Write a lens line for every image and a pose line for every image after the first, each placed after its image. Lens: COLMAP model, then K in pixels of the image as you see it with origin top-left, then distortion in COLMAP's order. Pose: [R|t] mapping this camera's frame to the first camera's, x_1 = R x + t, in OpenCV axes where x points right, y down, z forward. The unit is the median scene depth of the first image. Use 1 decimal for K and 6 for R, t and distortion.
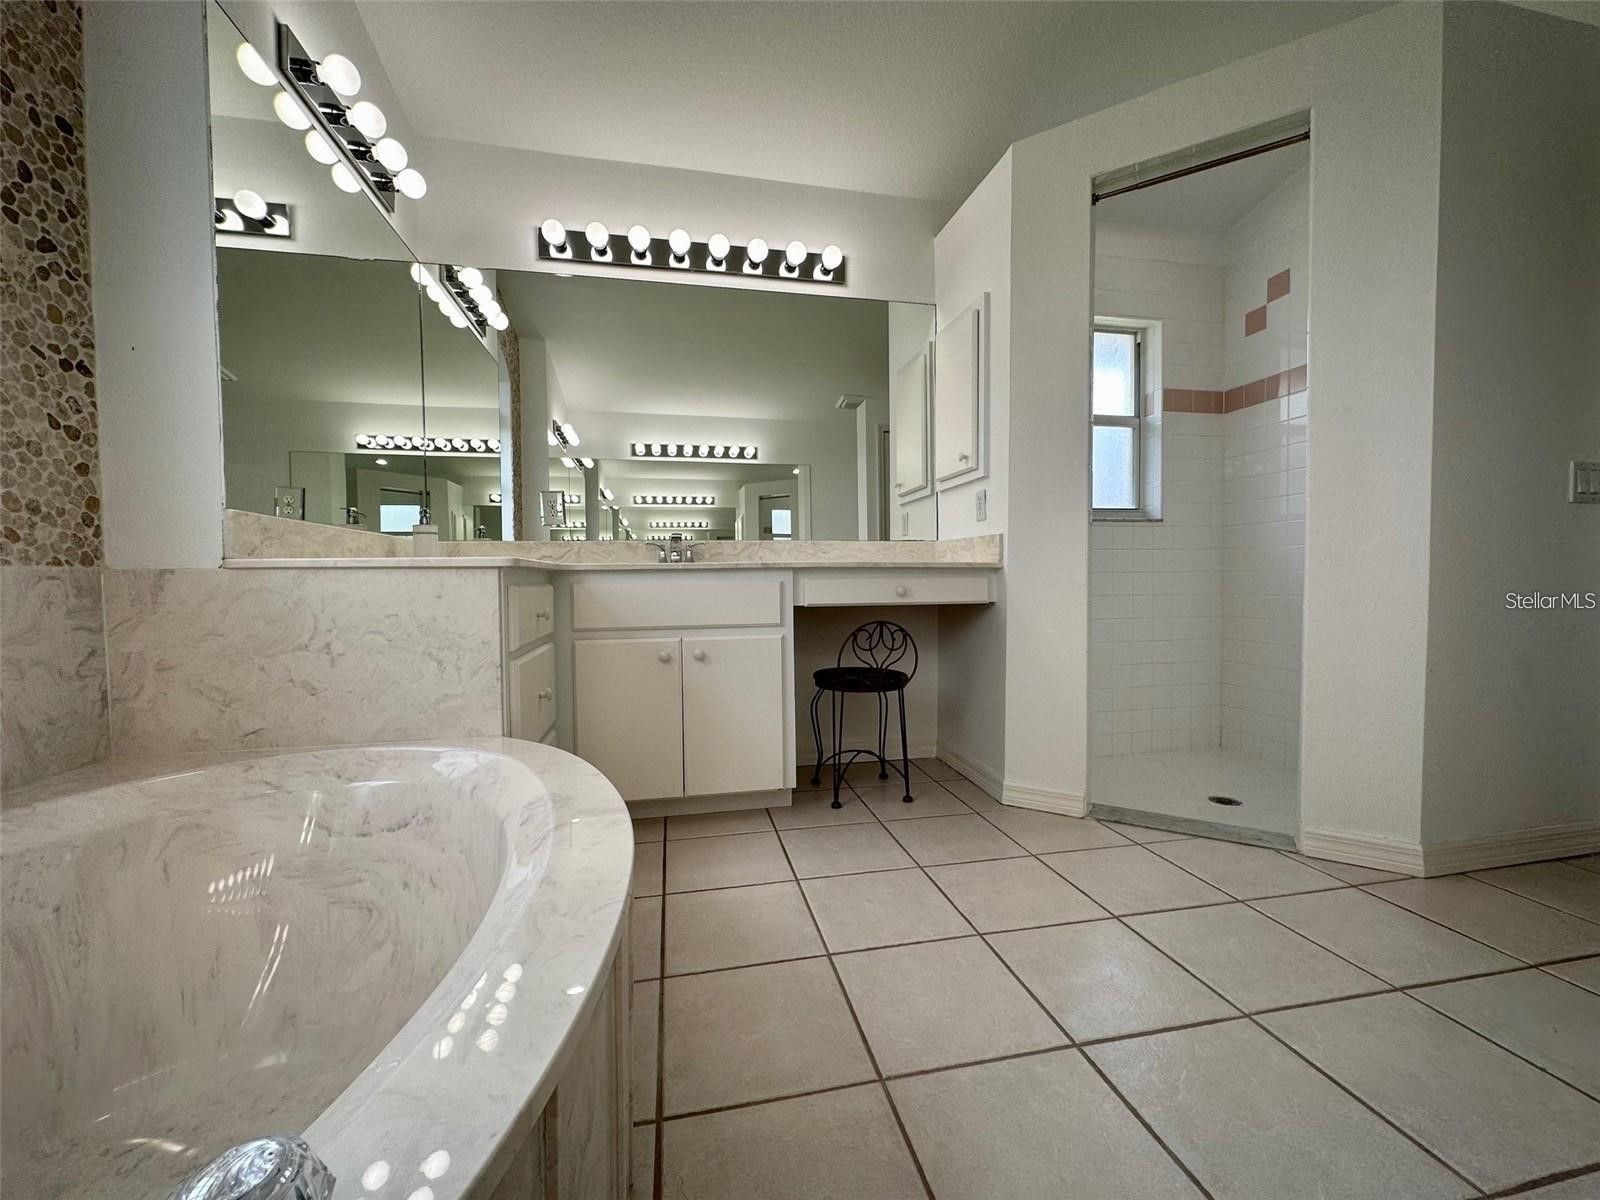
lens RADIAL K [[638.3, 0, 800.0], [0, 638.3, 600.0], [0, 0, 1]] dist [-0.001949, -0.000154]
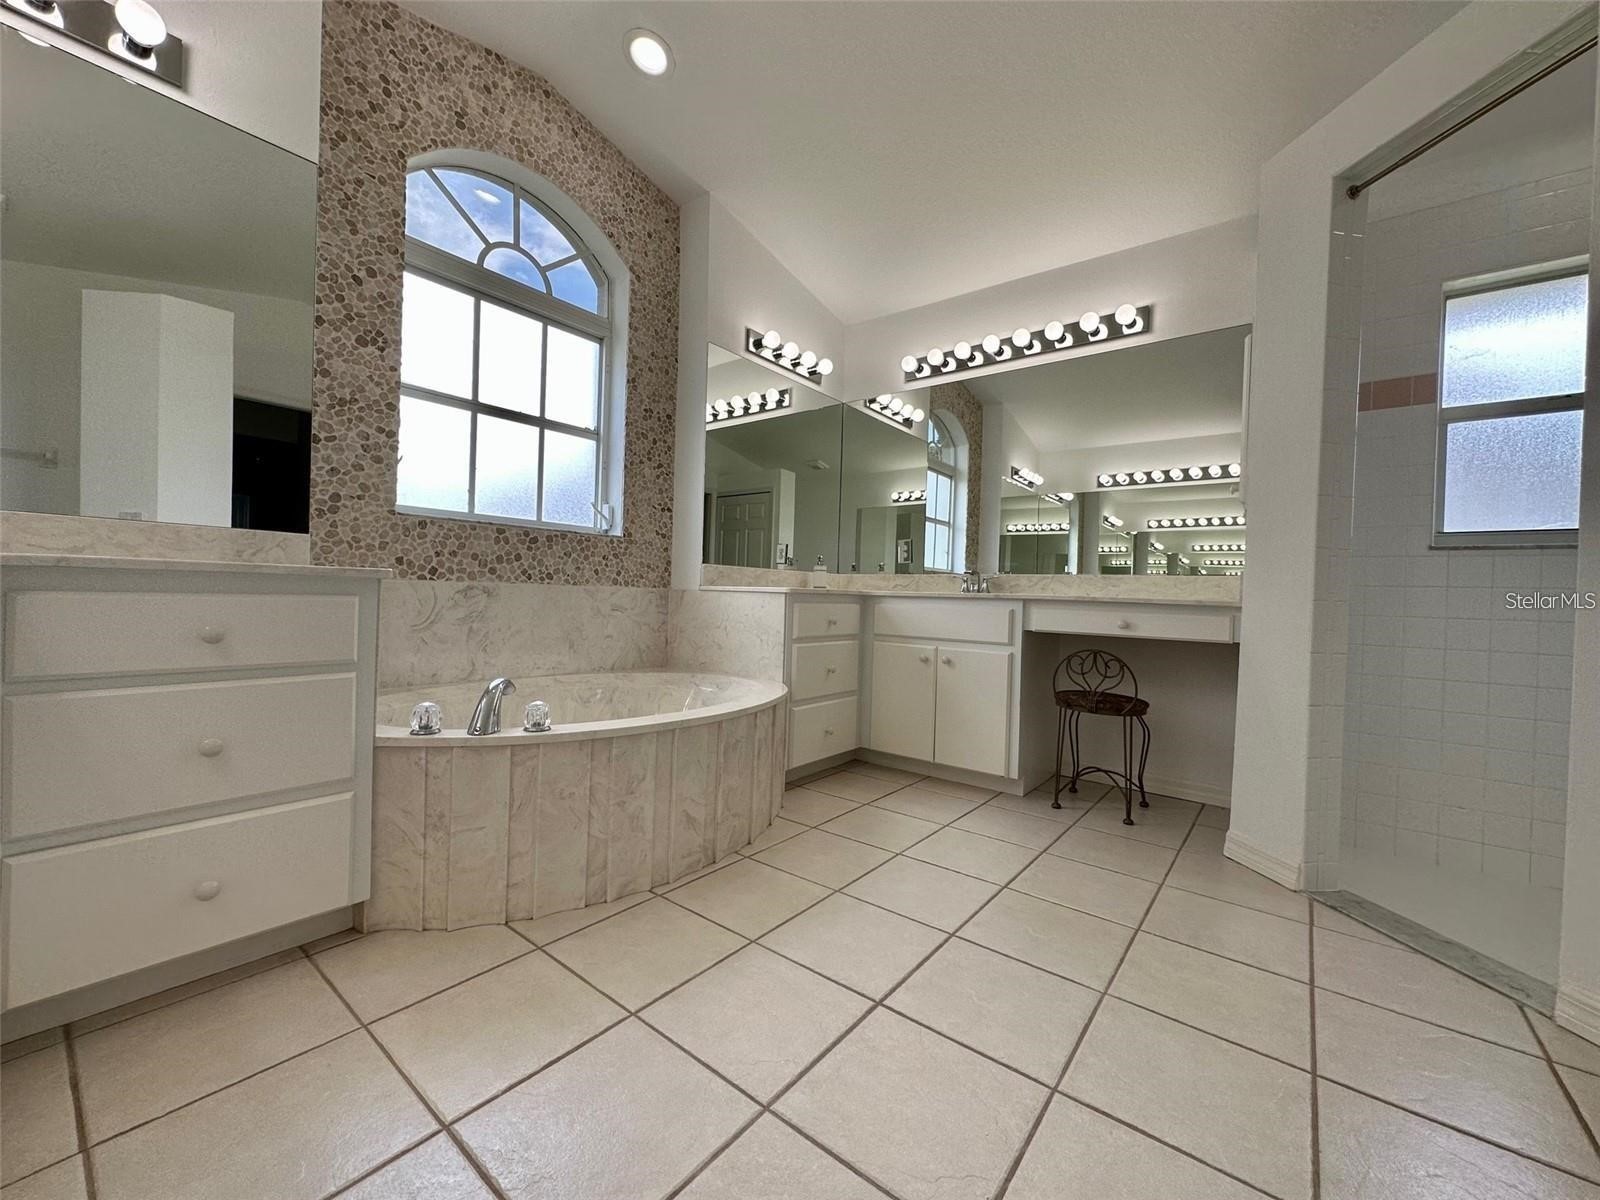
lens RADIAL K [[638.3, 0, 800.0], [0, 638.3, 600.0], [0, 0, 1]] dist [-0.001949, -0.000154]
pose [[0.640405, 0.036693, -0.767160, 0.682204], [-0.063298, 0.997982, -0.005106, -0.015679], [0.765424, 0.051830, 0.641435, -0.121286]]
